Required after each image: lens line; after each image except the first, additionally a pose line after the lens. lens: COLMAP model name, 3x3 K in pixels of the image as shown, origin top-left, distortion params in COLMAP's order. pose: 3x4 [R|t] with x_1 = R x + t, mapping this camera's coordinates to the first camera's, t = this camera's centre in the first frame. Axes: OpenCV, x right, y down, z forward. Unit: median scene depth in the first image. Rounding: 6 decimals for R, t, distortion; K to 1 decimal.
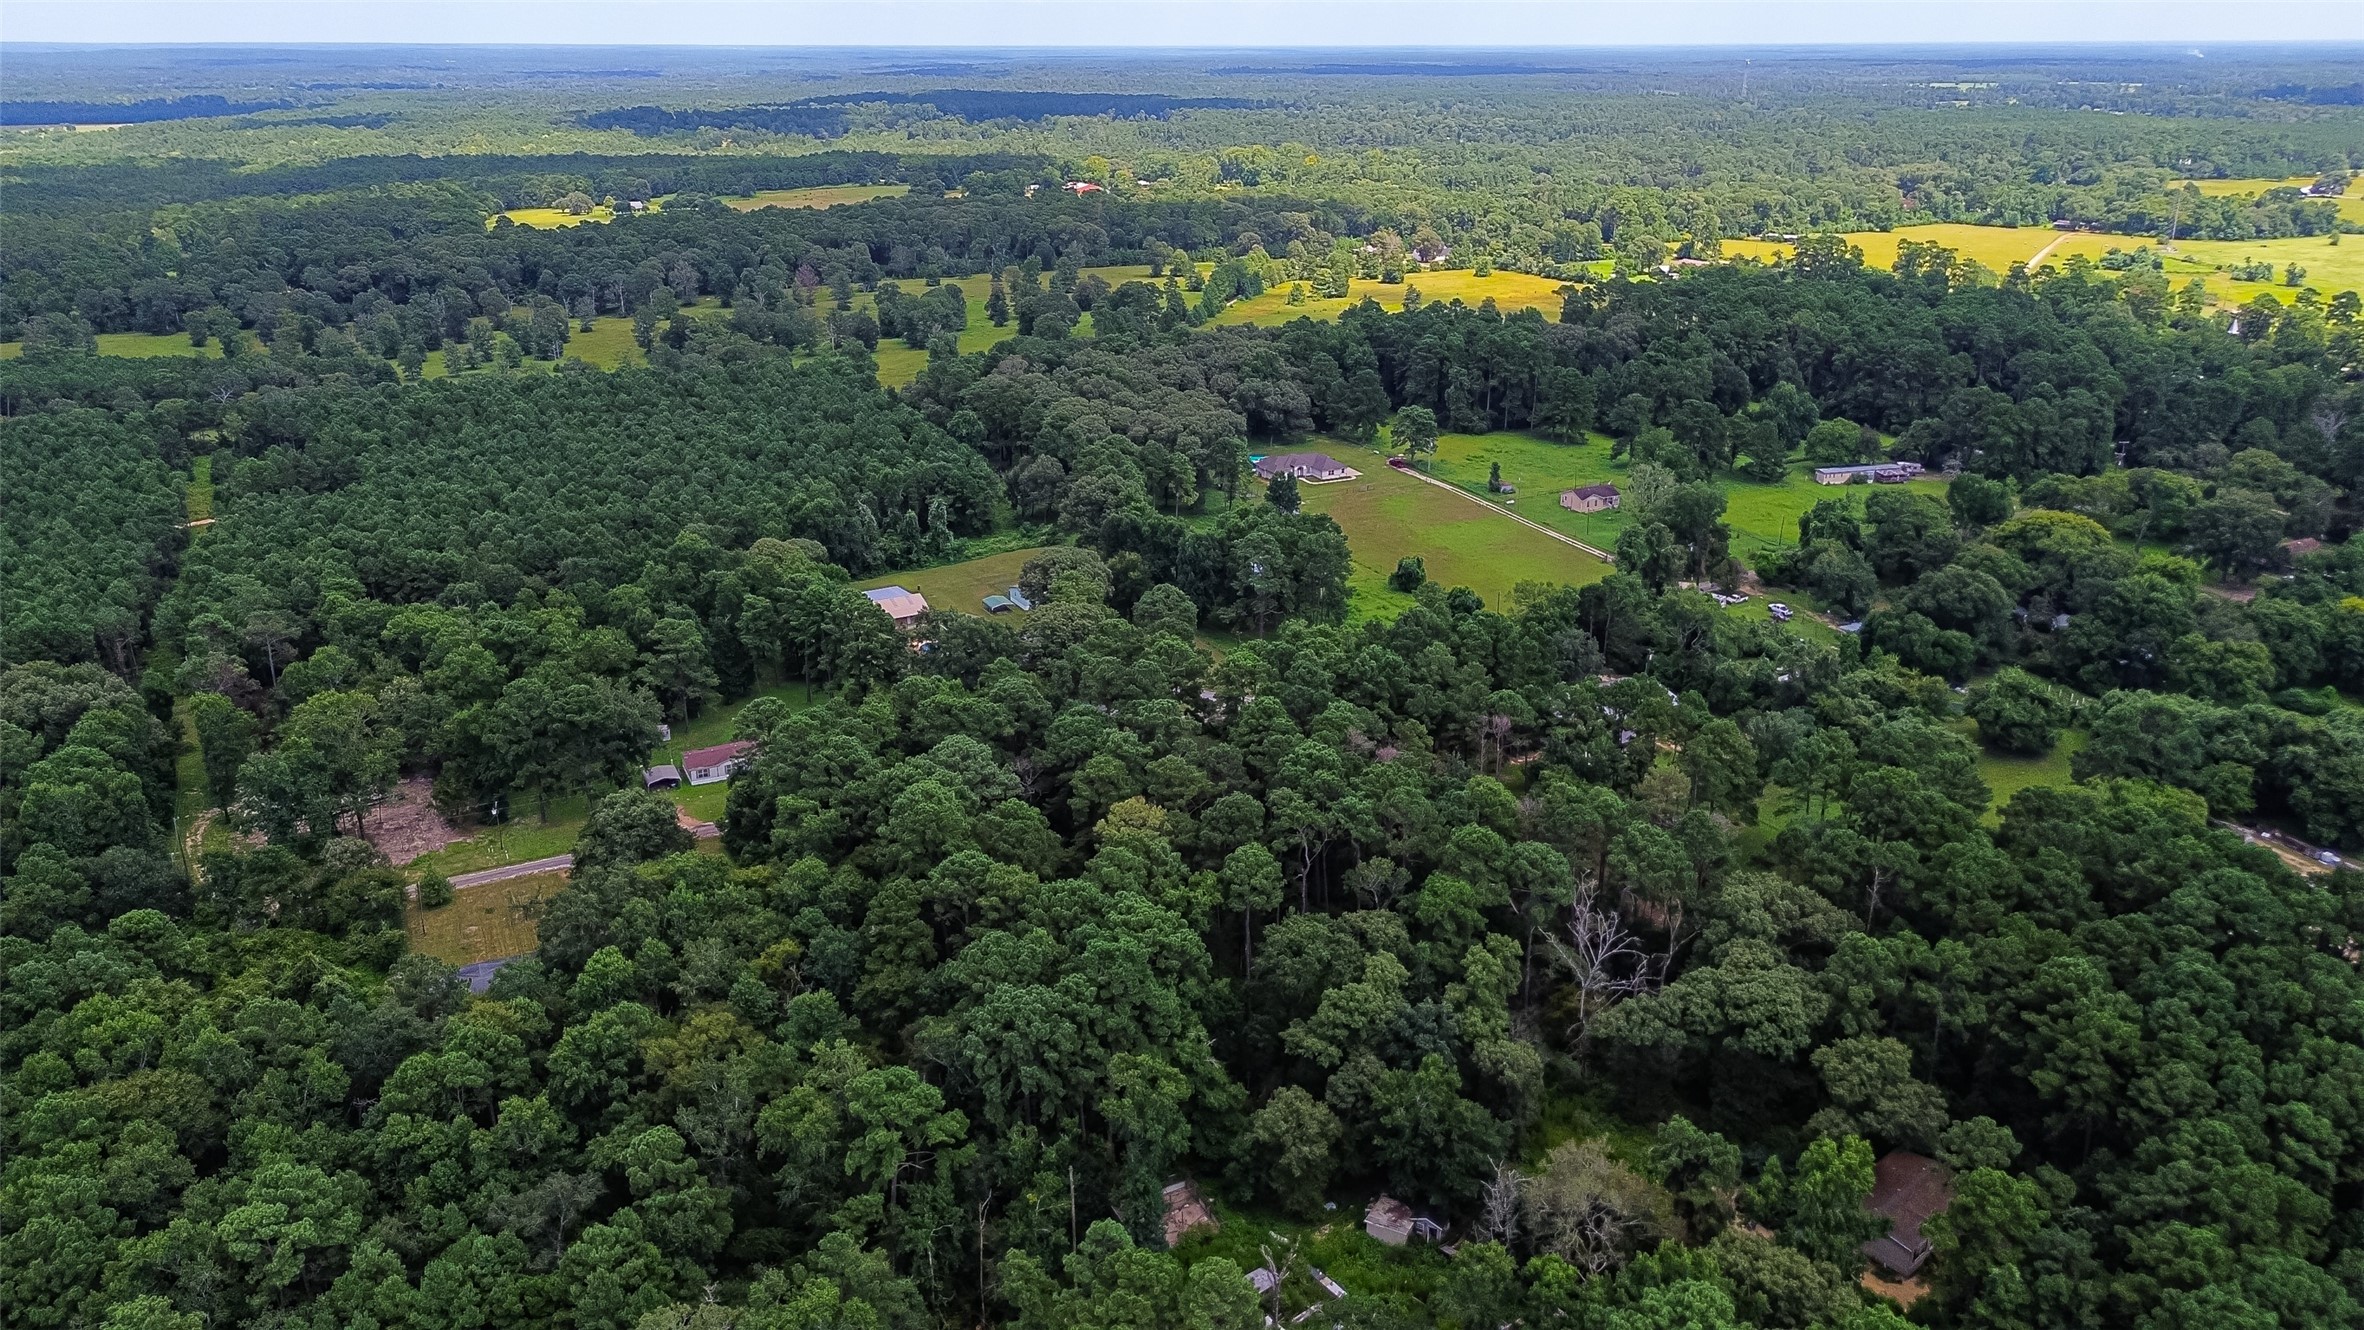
lens RADIAL K [[1675.6, 0, 1180.5], [0, 1675.6, 653.1], [0, 0, 1]] dist [0.070694, -0.065758]
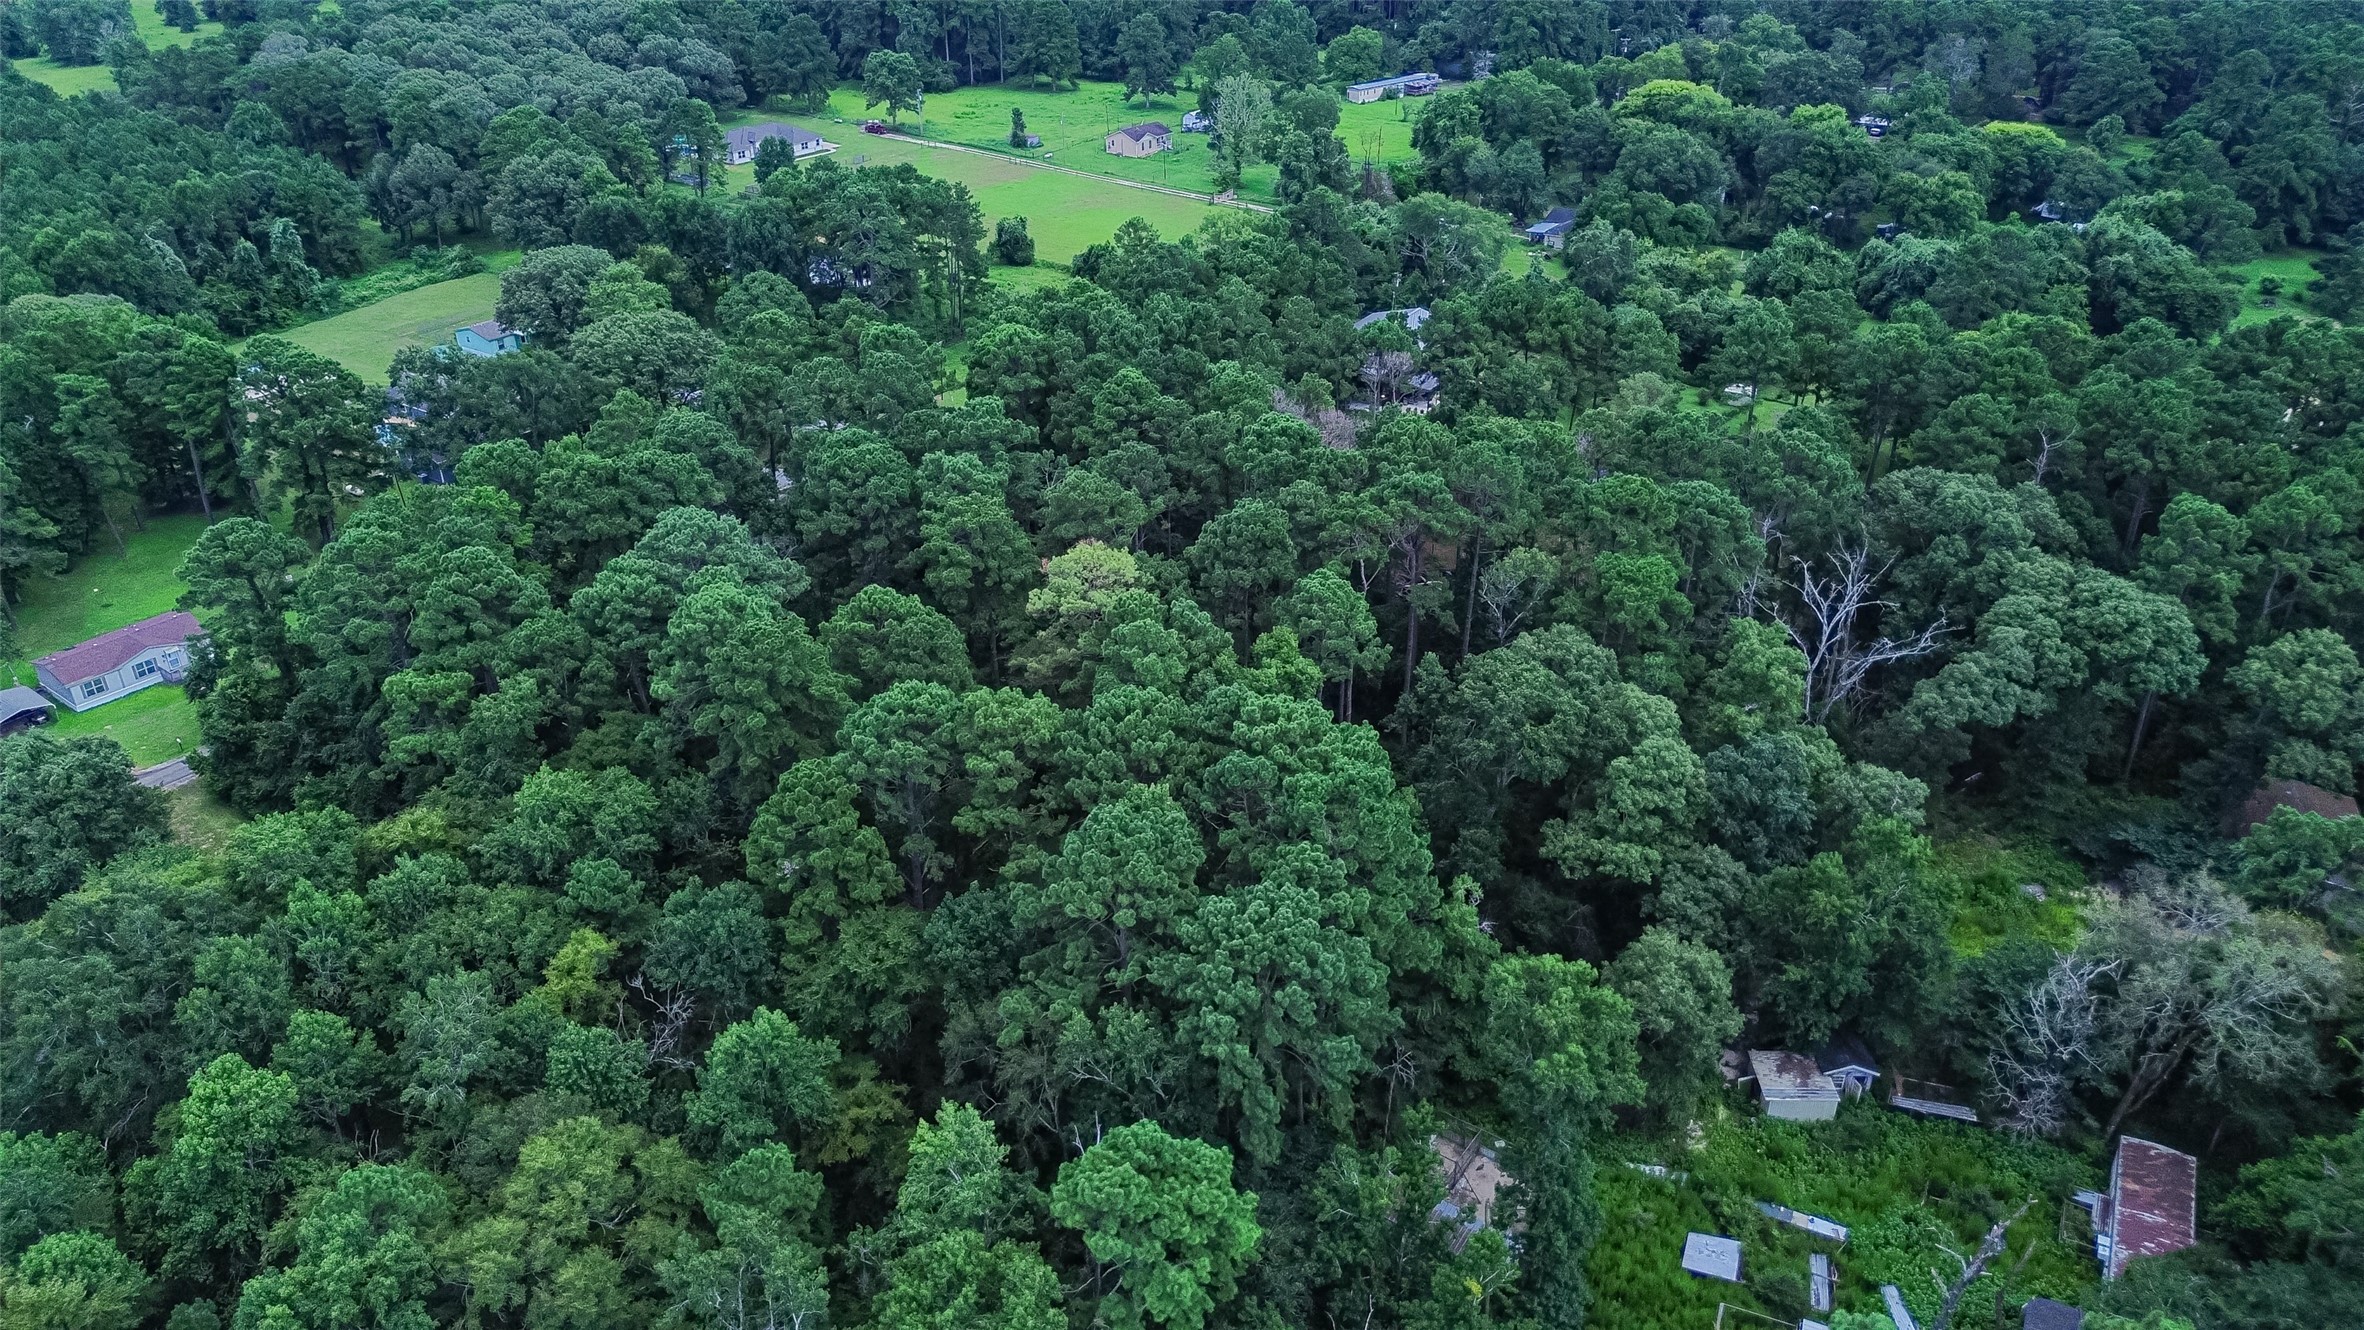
lens RADIAL K [[1675.6, 0, 1180.5], [0, 1675.6, 653.1], [0, 0, 1]] dist [0.070694, -0.065758]
pose [[0.892822, -0.217919, 0.394183, -0.203687], [0.161504, 0.971860, 0.171476, 0.023951], [-0.420459, -0.089435, 0.902893, 0.376012]]
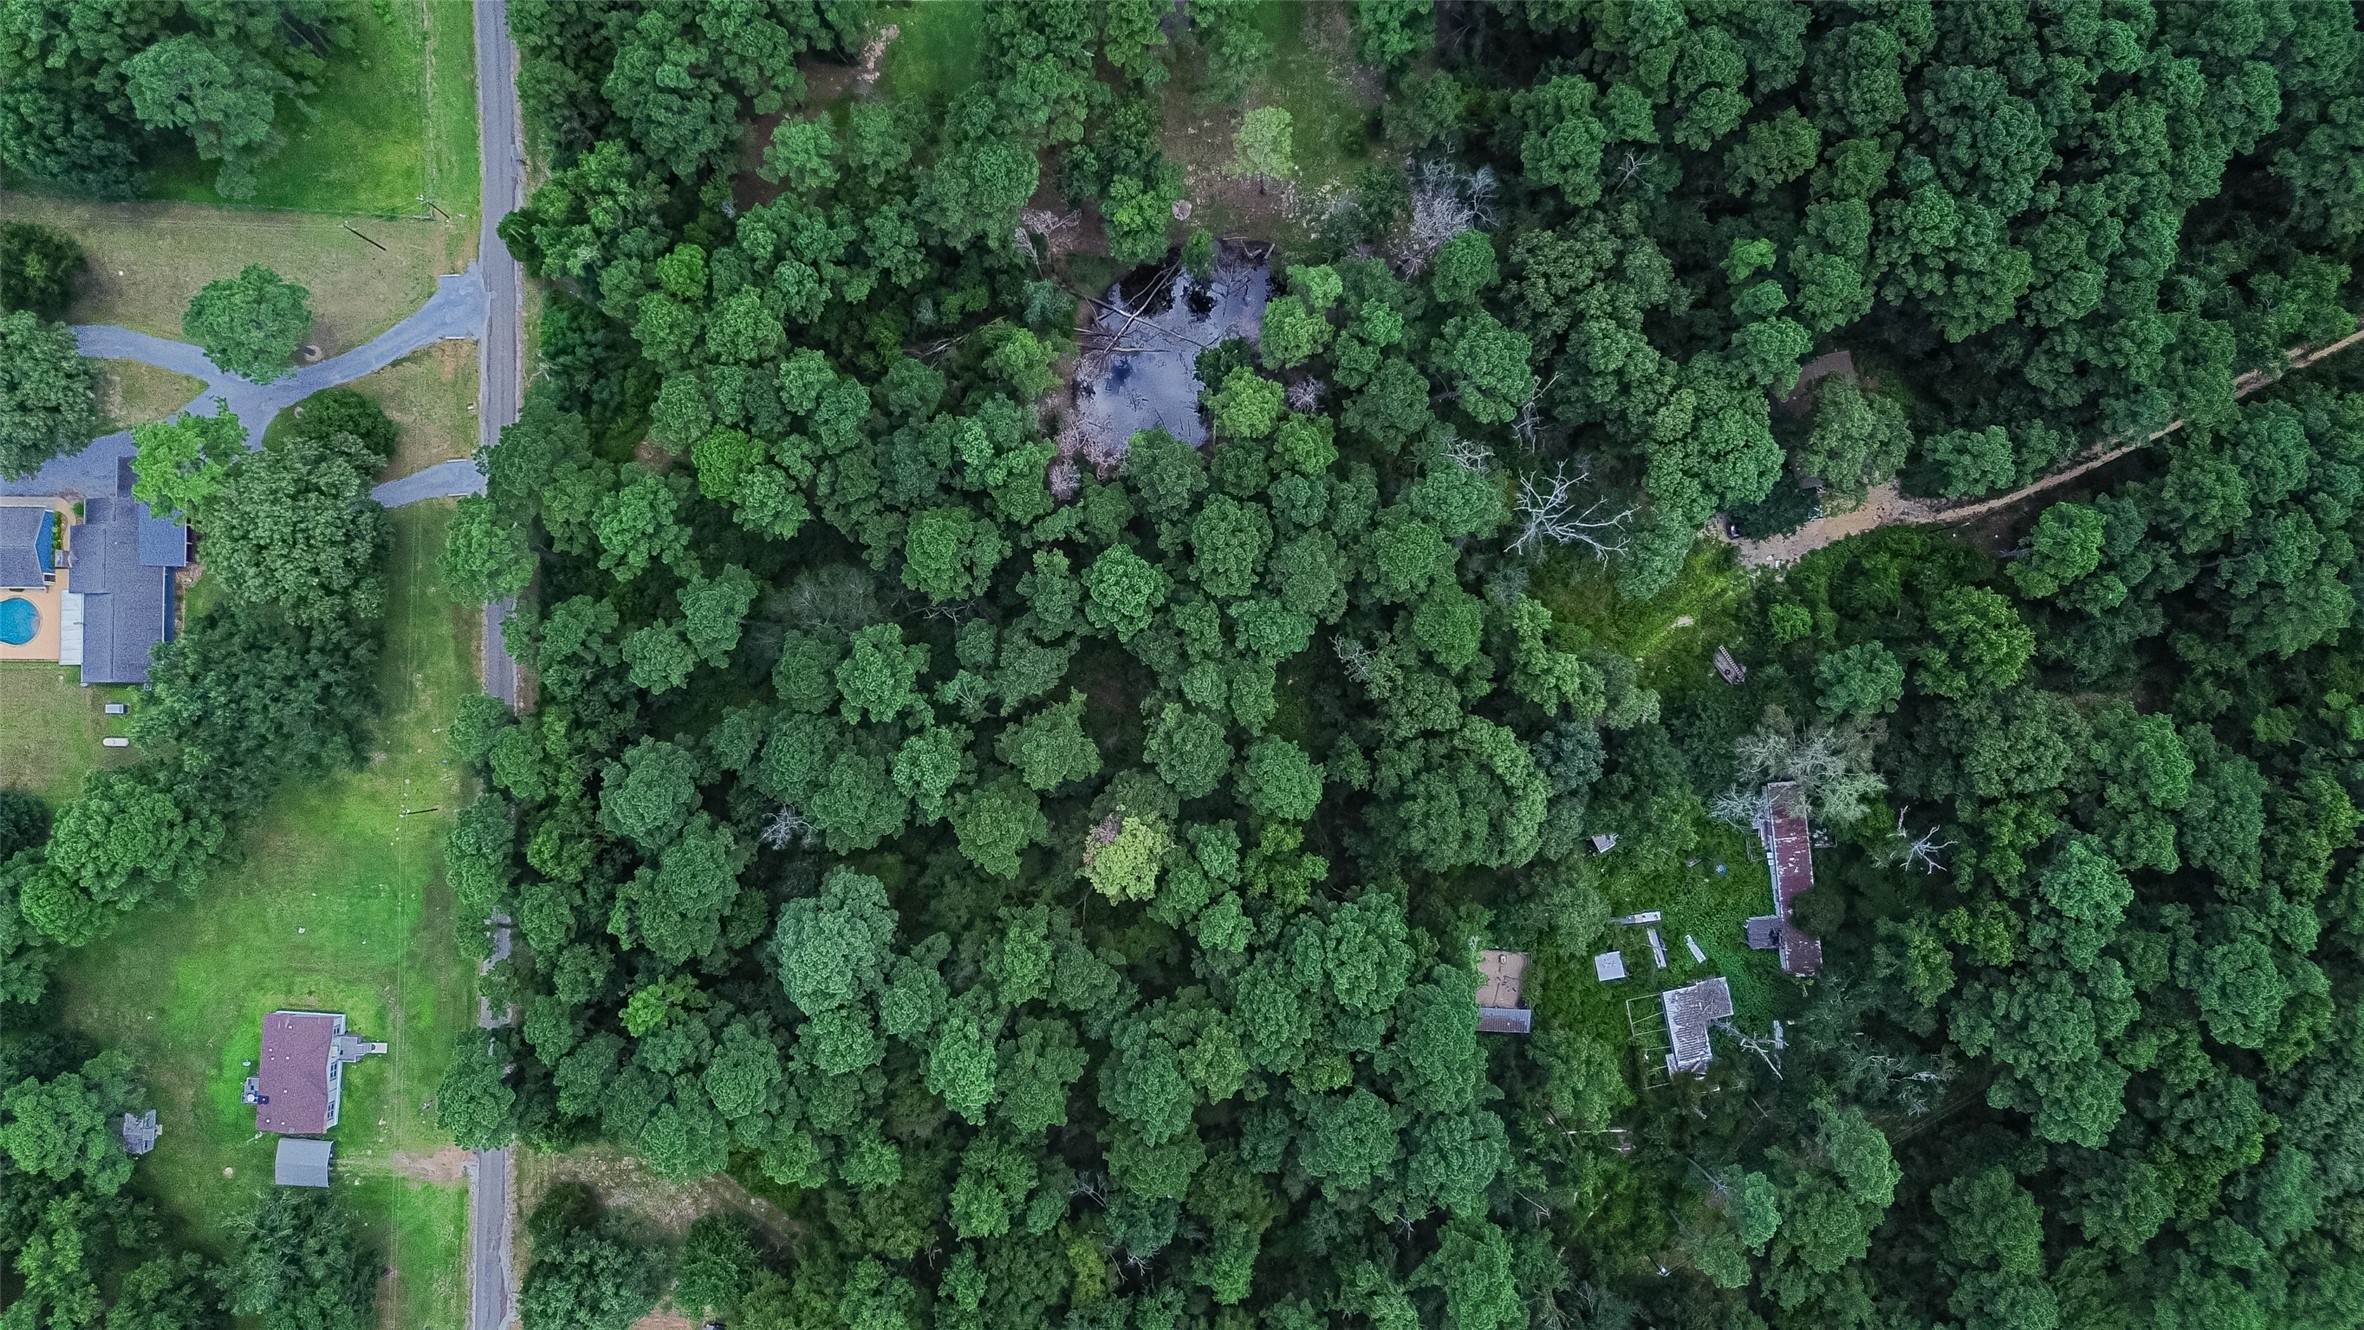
lens RADIAL K [[1675.6, 0, 1180.5], [0, 1675.6, 653.1], [0, 0, 1]] dist [0.070694, -0.065758]
pose [[0.488229, -0.872694, 0.006072, 0.056325], [0.327005, 0.189385, 0.925852, -0.570933], [-0.809135, -0.450042, 0.377838, 0.597829]]
